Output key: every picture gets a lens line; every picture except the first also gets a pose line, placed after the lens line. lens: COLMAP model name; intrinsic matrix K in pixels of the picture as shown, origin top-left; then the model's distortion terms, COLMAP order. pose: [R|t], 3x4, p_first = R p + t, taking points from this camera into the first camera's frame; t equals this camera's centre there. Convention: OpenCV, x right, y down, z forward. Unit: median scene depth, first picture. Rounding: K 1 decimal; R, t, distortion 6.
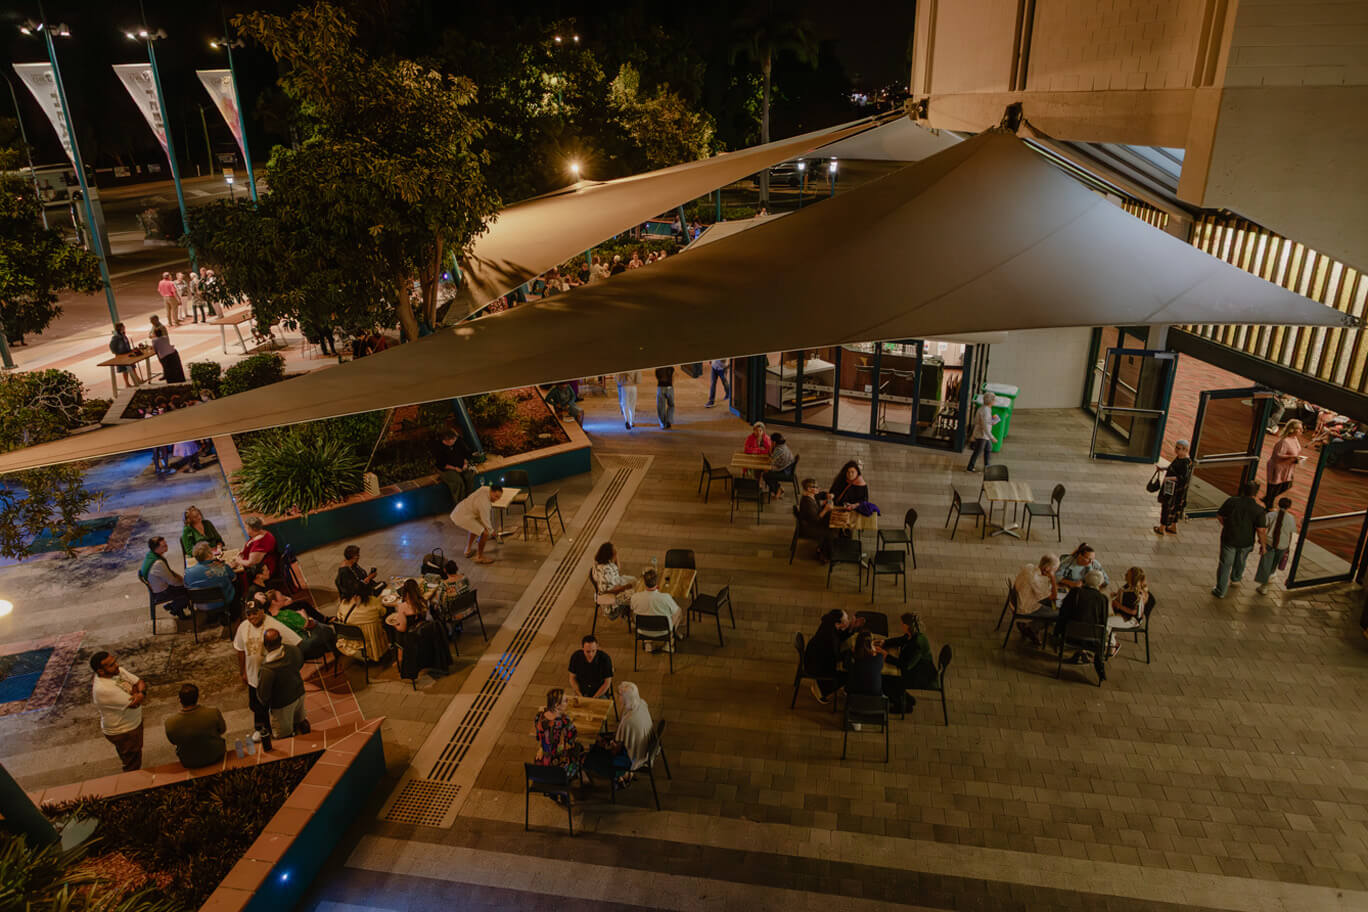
lens RADIAL K [[961.7, 0, 684.3], [0, 961.7, 453.8], [0, 0, 1]] dist [0.000121, 0.000335]
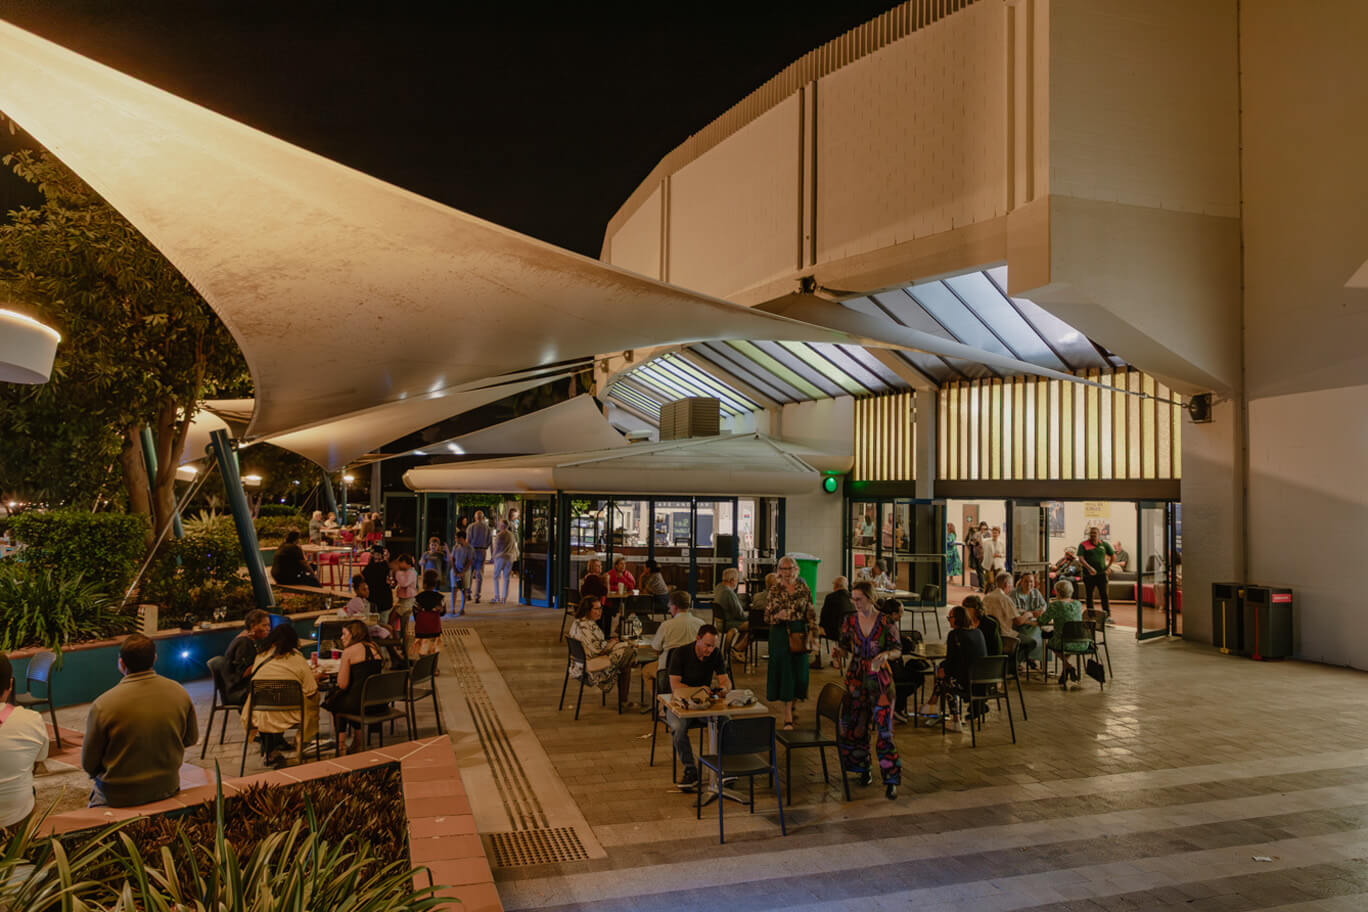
lens RADIAL K [[961.7, 0, 688.2], [0, 961.7, 457.6], [0, 0, 1]] dist [0.000121, 0.000335]
pose [[0.883426, 0.043975, 0.466502, -0.314714], [0.145965, 0.920221, -0.363163, 0.237457], [-0.445255, 0.388921, 0.806528, 0.214680]]
